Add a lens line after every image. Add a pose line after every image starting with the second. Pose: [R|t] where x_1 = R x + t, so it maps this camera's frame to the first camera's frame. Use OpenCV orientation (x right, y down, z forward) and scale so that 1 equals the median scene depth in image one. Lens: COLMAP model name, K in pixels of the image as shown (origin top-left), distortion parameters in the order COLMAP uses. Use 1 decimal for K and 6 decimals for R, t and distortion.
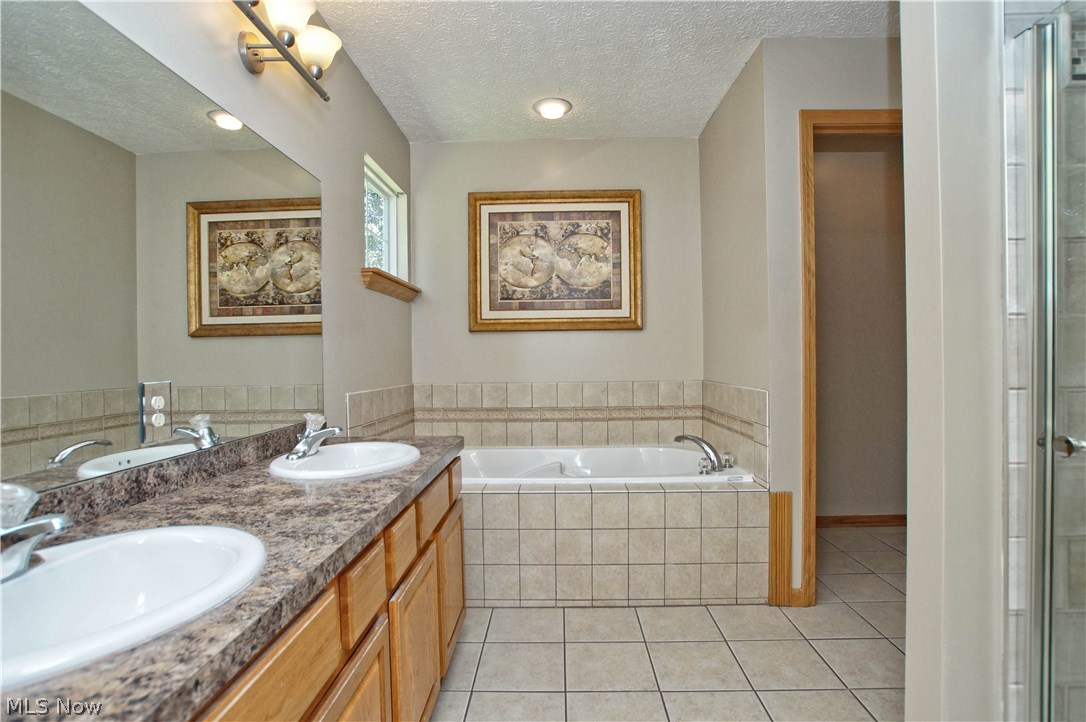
lens RADIAL K [[534.8, 0, 545.3], [0, 534.8, 360.1], [0, 0, 1]] dist [-0.052669, 0.022100]
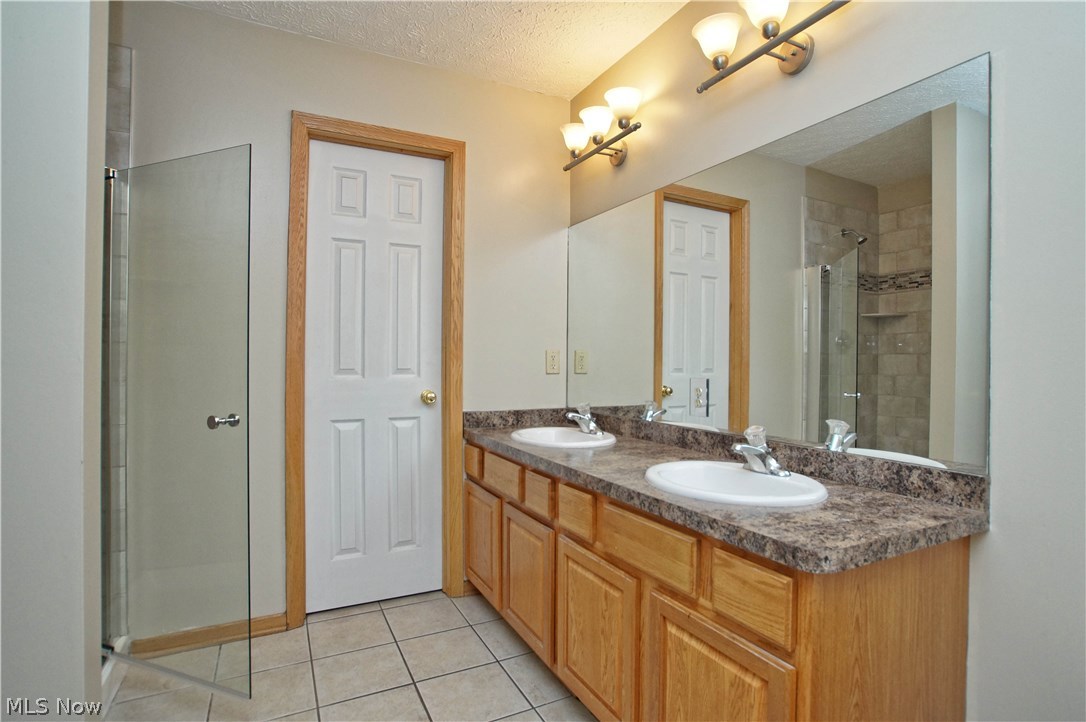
lens RADIAL K [[550.7, 0, 546.0], [0, 550.7, 361.1], [0, 0, 1]] dist [-0.000754, 0.000000]
pose [[-0.883957, 0.010439, -0.467452, 0.443818], [0.002747, 0.999849, 0.017134, -0.037434], [0.467561, 0.013862, -0.883852, 1.647551]]
